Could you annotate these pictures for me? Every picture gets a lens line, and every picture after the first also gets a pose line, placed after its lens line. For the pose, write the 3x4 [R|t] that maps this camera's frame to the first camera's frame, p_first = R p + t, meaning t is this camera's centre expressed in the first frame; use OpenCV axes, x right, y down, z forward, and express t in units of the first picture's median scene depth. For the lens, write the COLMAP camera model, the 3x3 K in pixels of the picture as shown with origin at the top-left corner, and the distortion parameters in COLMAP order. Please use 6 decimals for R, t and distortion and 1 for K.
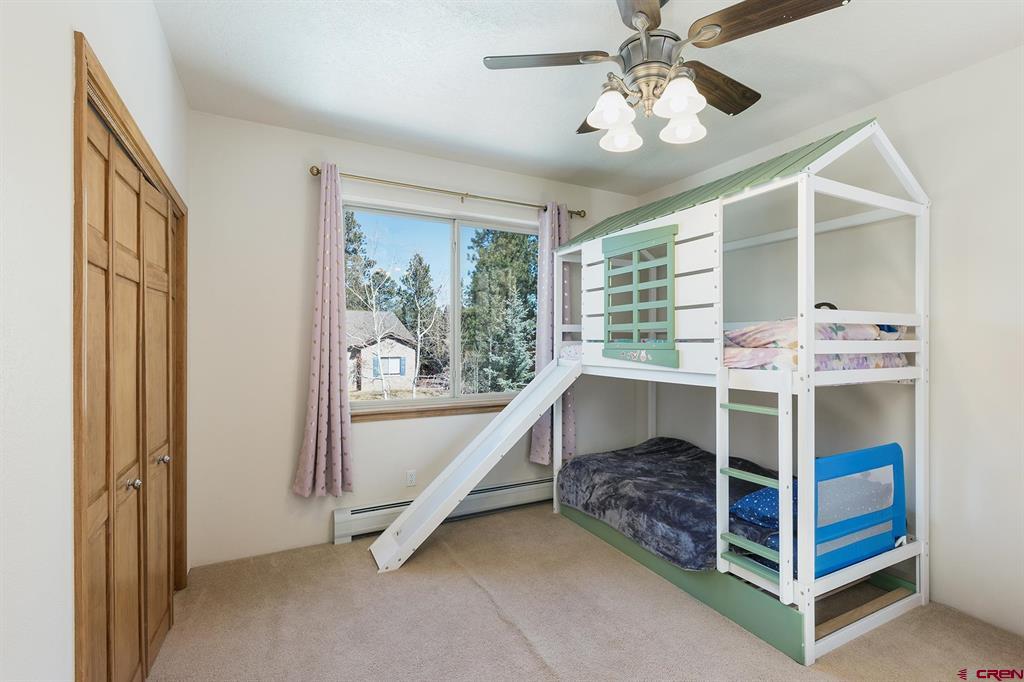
lens RADIAL K [[473.4, 0, 512.0], [0, 473.4, 341.0], [0, 0, 1]] dist [-0.000777, -0.000142]
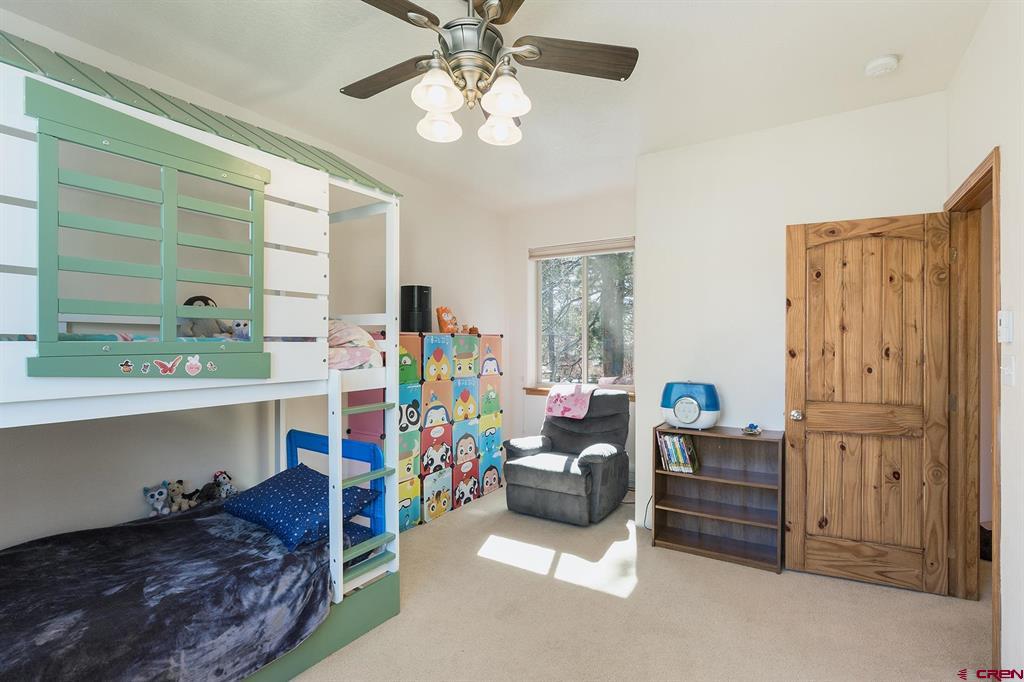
lens RADIAL K [[473.4, 0, 512.0], [0, 473.4, 341.0], [0, 0, 1]] dist [-0.000777, -0.000142]
pose [[-0.500364, 0.009626, 0.865761, -0.456788], [0.001417, 0.999946, -0.010299, 0.010782], [-0.865814, -0.003926, -0.500351, 1.112205]]
